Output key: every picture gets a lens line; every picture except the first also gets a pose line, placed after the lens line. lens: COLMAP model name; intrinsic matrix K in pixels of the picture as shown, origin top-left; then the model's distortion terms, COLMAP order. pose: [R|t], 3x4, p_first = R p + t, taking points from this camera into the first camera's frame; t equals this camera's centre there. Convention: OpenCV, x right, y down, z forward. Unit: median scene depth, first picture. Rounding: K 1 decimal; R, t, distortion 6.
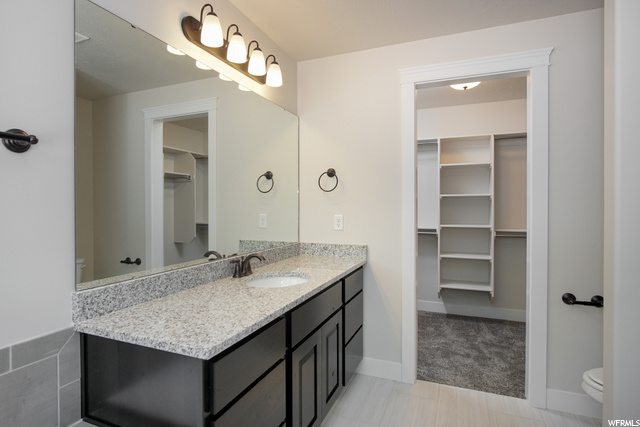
lens RADIAL K [[345.2, 0, 315.3], [0, 345.2, 211.4], [0, 0, 1]] dist [-0.026964, 0.001709]
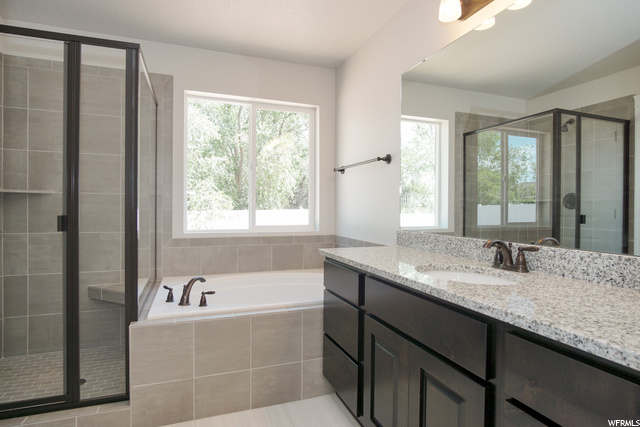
lens RADIAL K [[345.2, 0, 315.3], [0, 345.2, 211.4], [0, 0, 1]] dist [-0.026964, 0.001709]
pose [[-0.735776, 0.002045, -0.677222, 0.695994], [-0.018368, 0.999567, 0.022974, 0.067860], [0.676976, 0.029343, -0.735420, 1.517586]]
